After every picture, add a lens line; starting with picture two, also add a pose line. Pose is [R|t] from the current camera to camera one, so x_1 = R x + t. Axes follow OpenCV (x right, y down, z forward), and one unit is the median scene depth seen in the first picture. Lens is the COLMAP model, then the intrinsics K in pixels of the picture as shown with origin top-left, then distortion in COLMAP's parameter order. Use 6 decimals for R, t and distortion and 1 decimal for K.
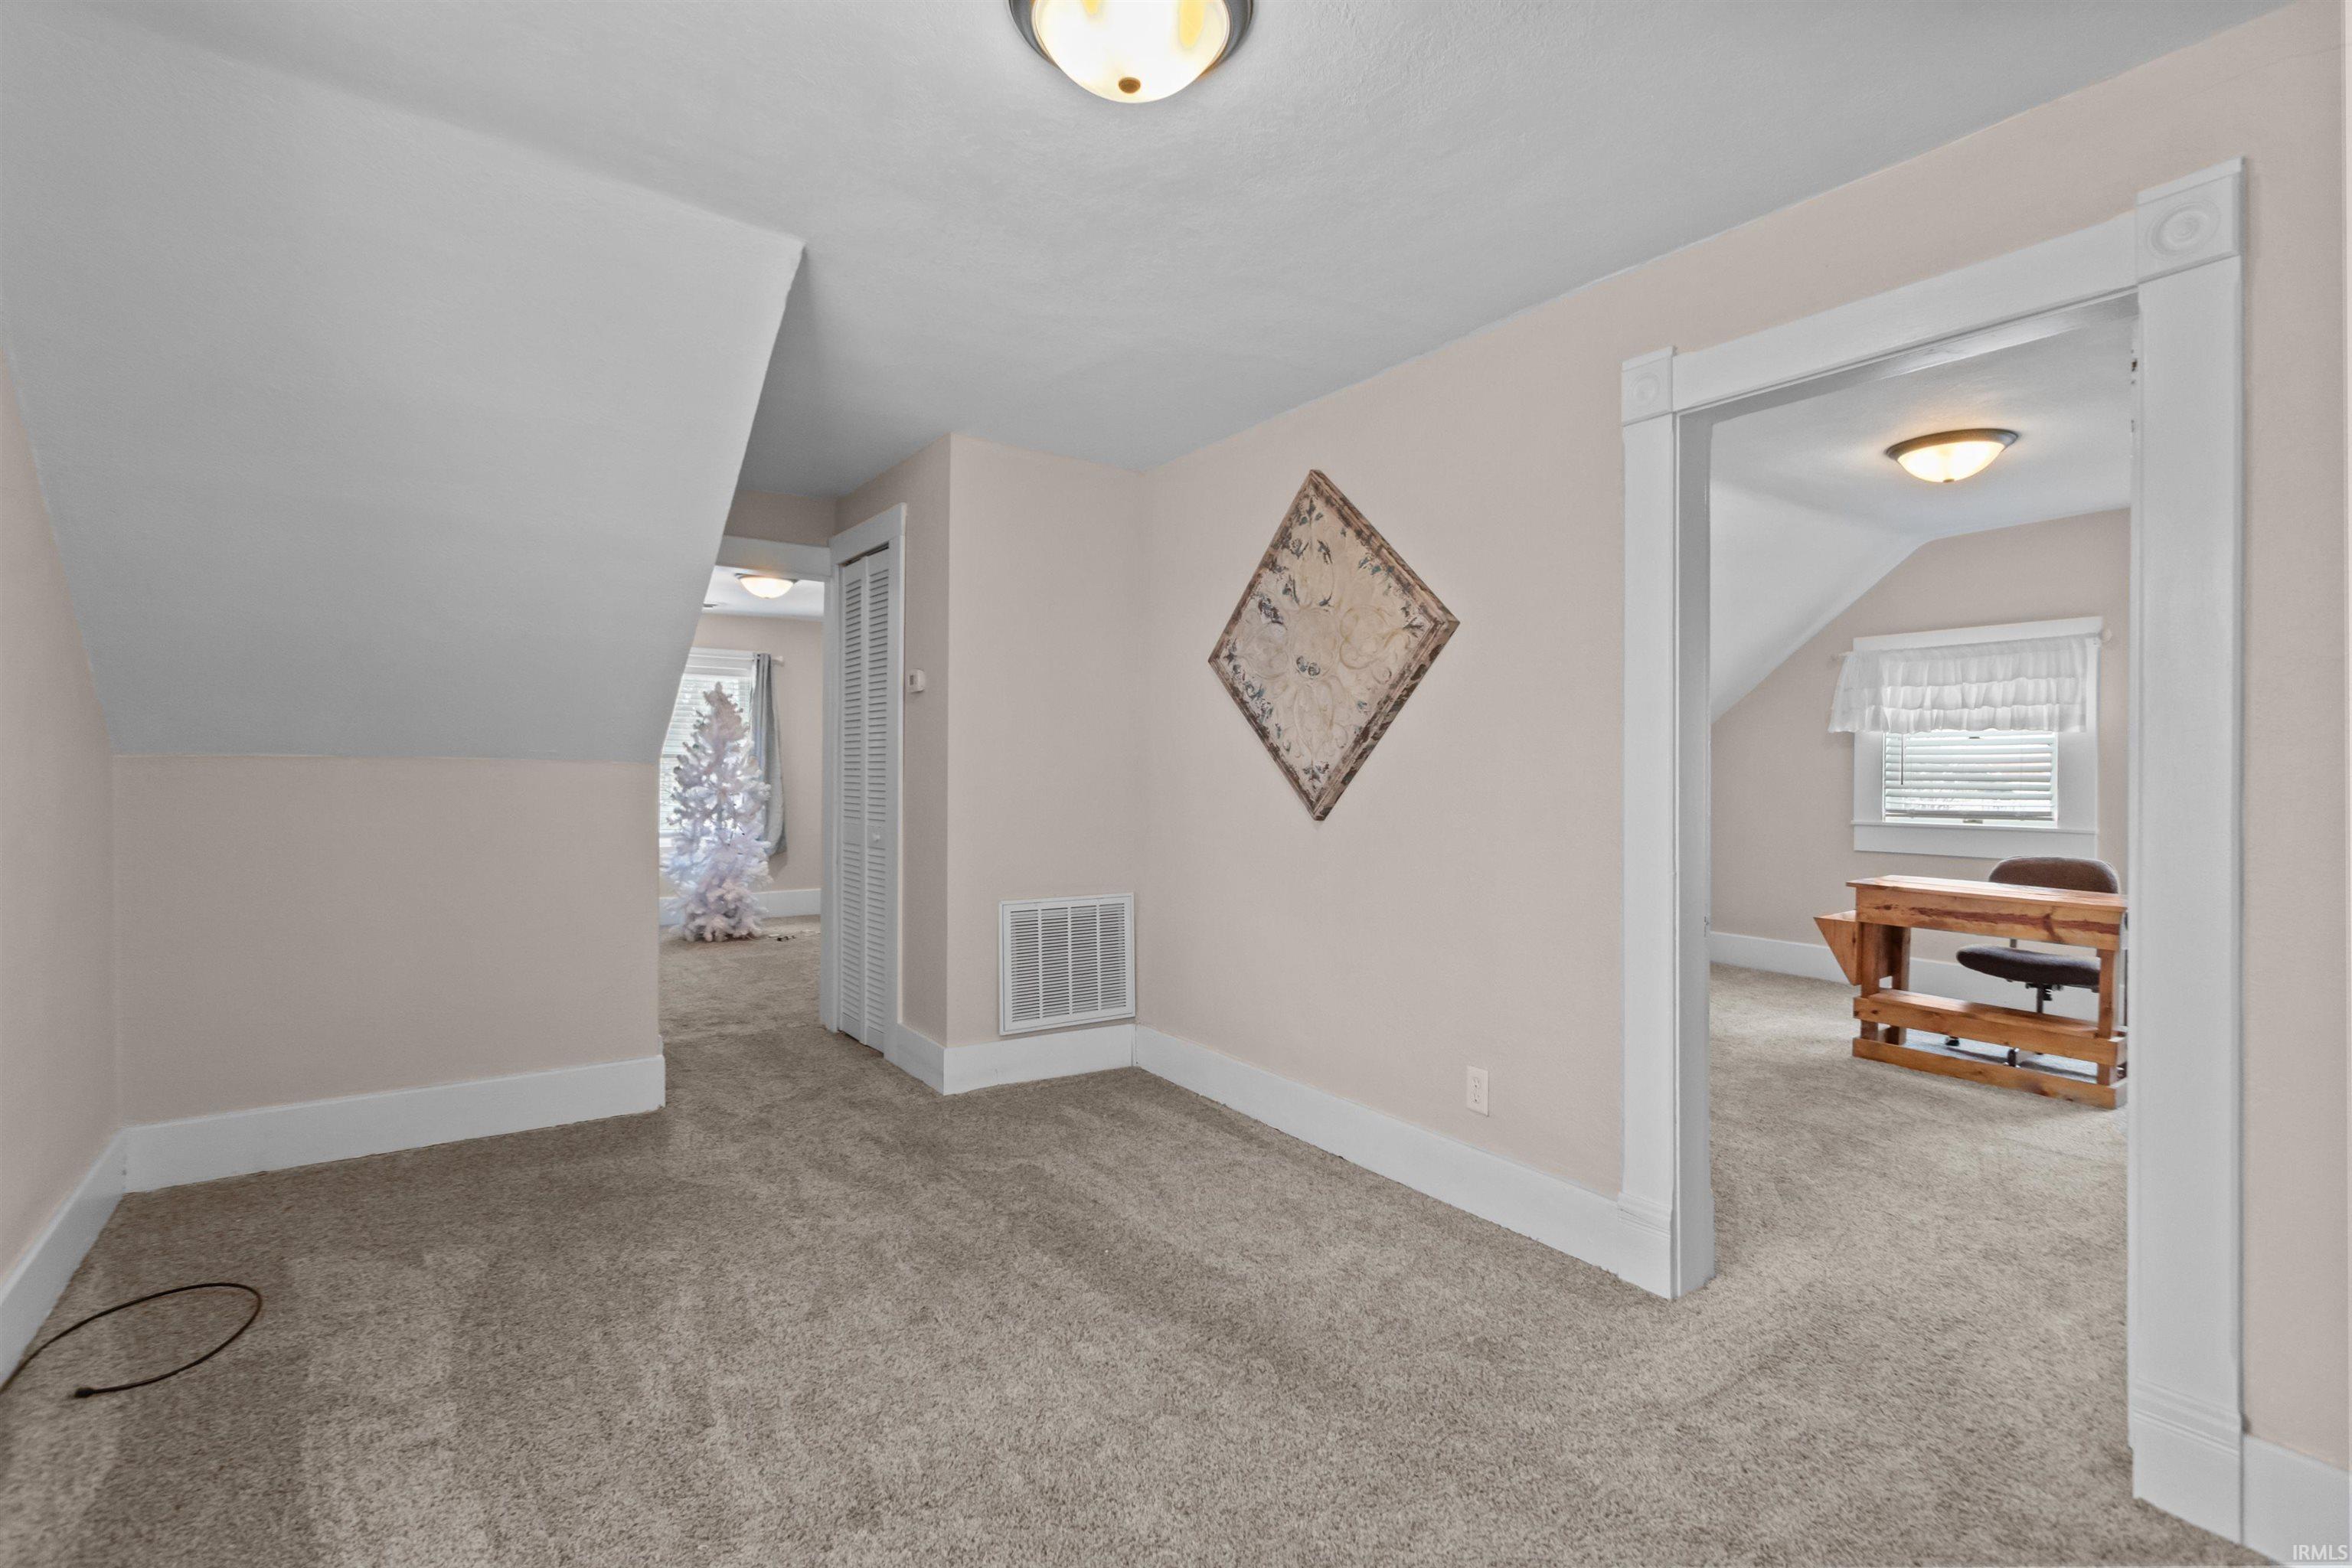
lens RADIAL K [[1108.1, 0, 1166.6], [0, 1108.1, 781.8], [0, 0, 1]] dist [-0.000200, 0.002552]
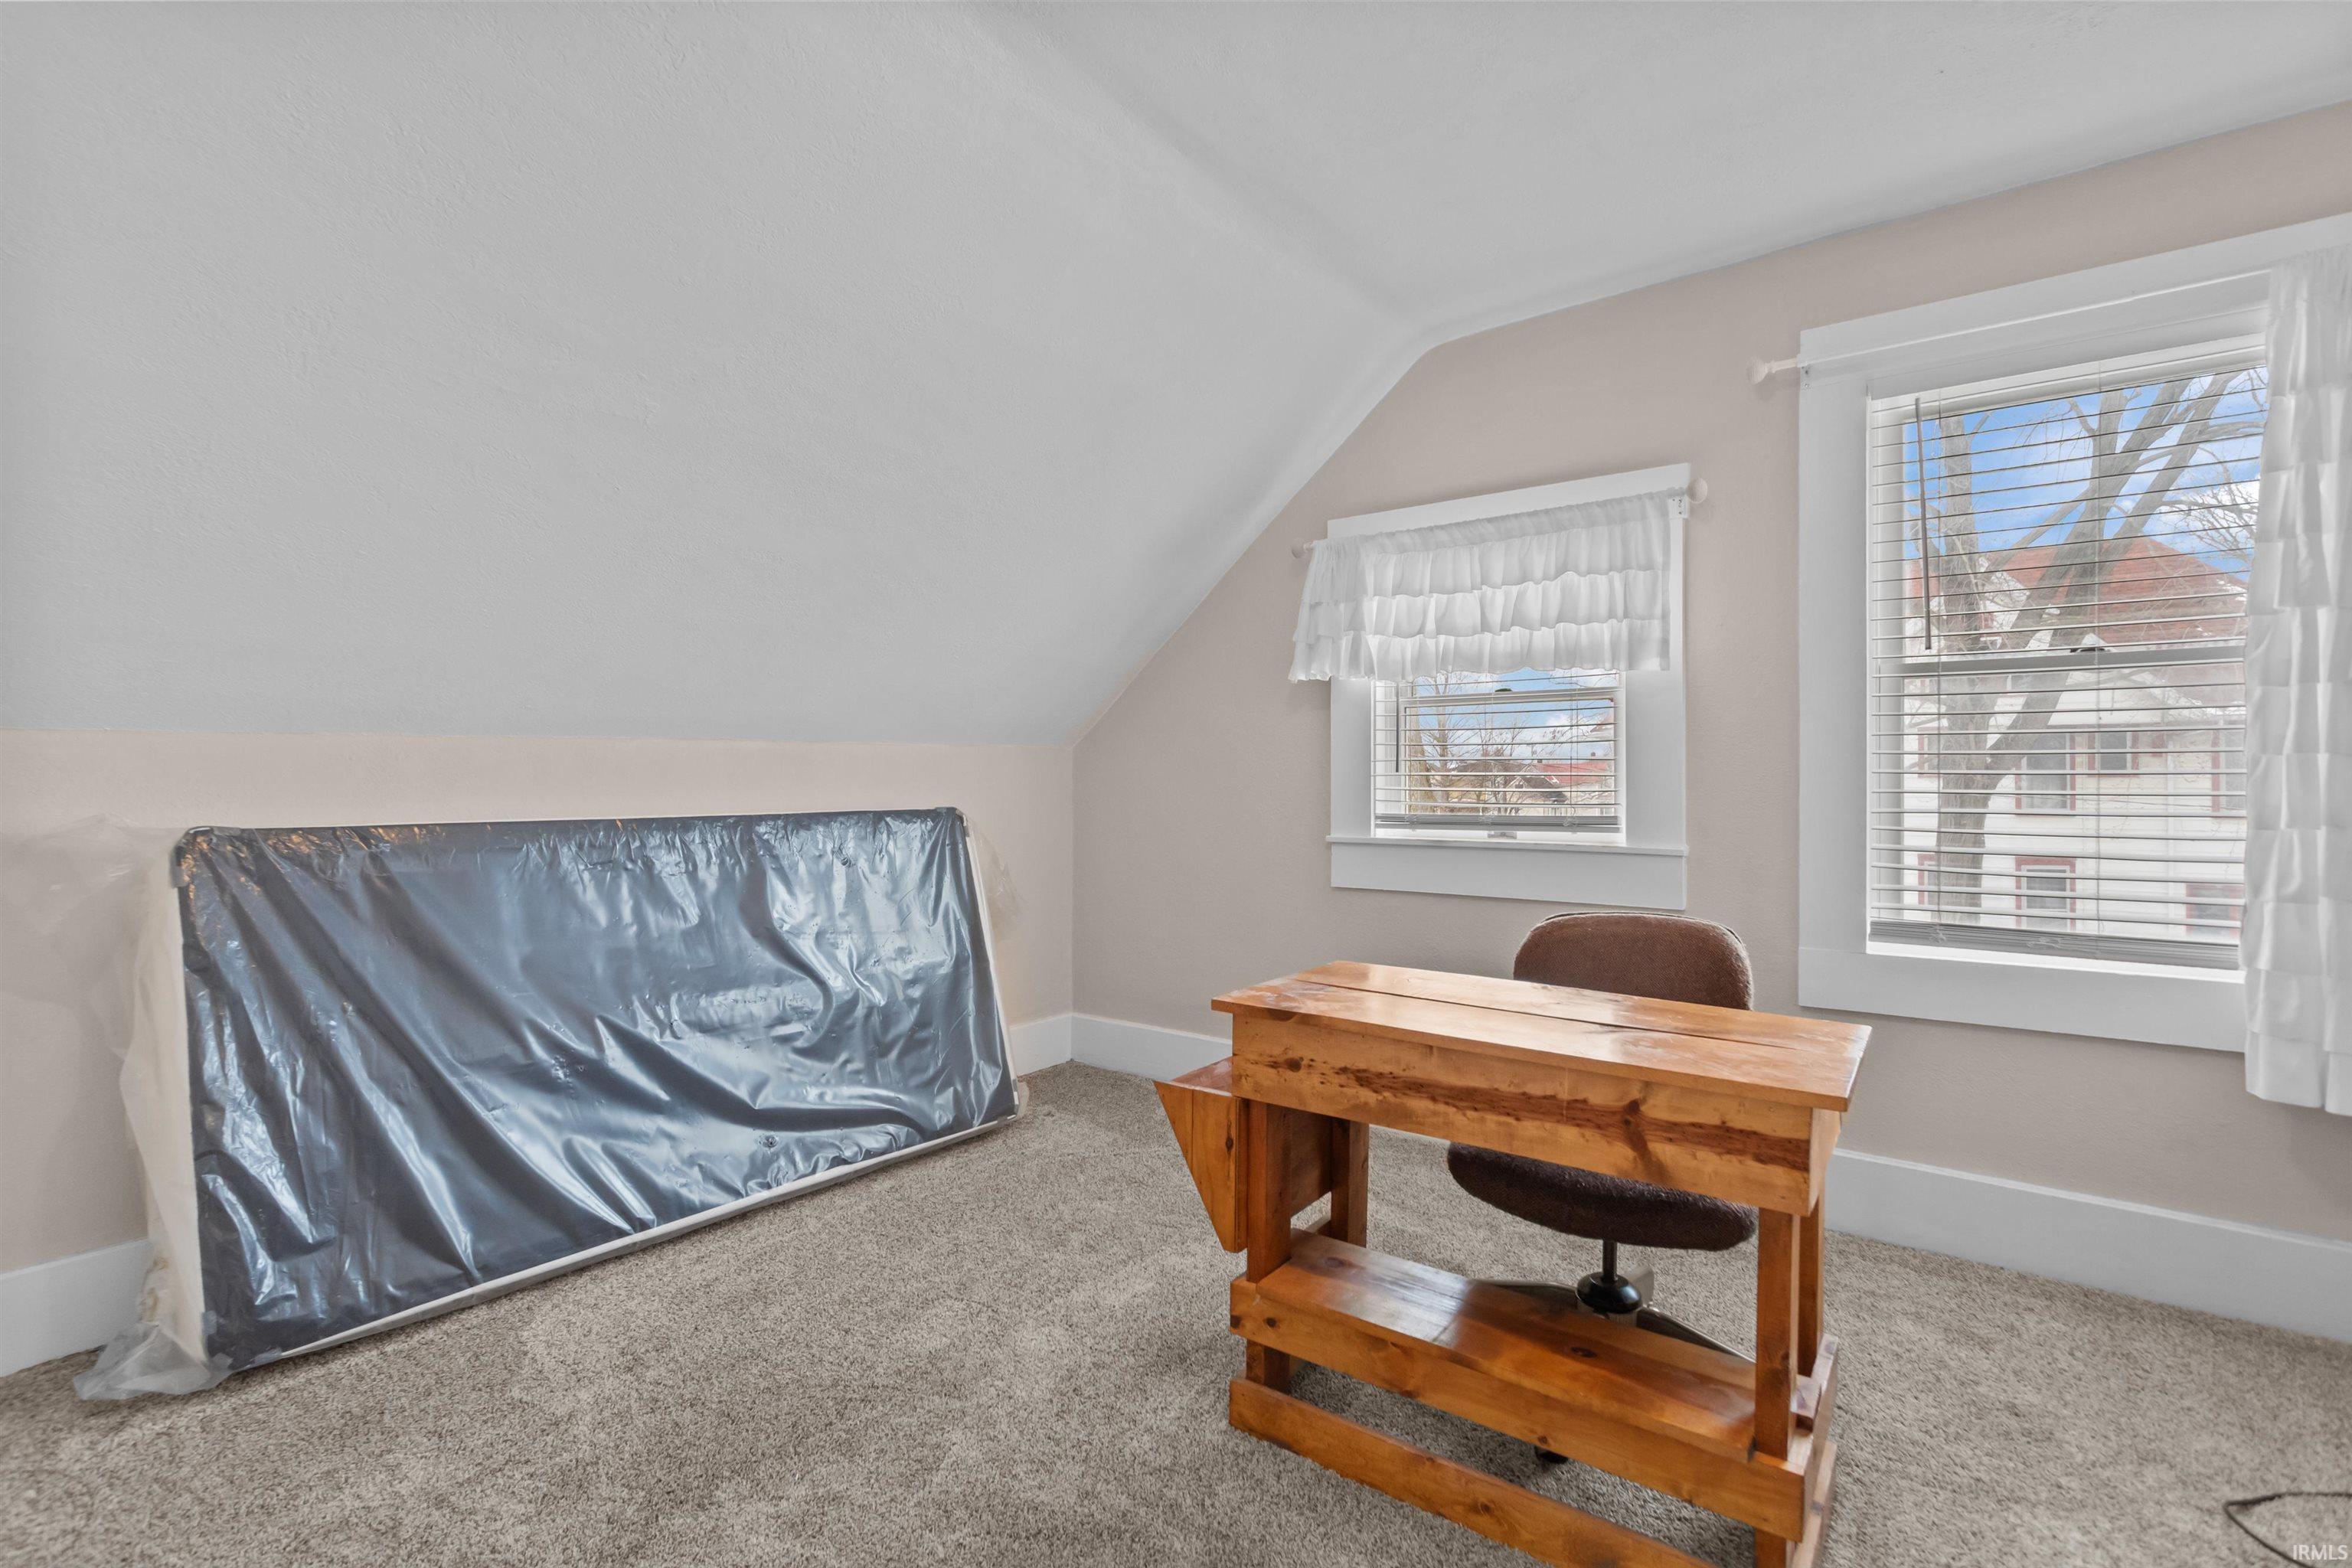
lens RADIAL K [[1108.1, 0, 1185.7], [0, 1108.1, 785.8], [0, 0, 1]] dist [-0.000200, 0.002552]
pose [[0.948979, -0.005928, 0.315283, 0.424839], [0.007095, 0.999972, -0.002552, 0.011895], [-0.315259, 0.004659, 0.948994, 0.550438]]
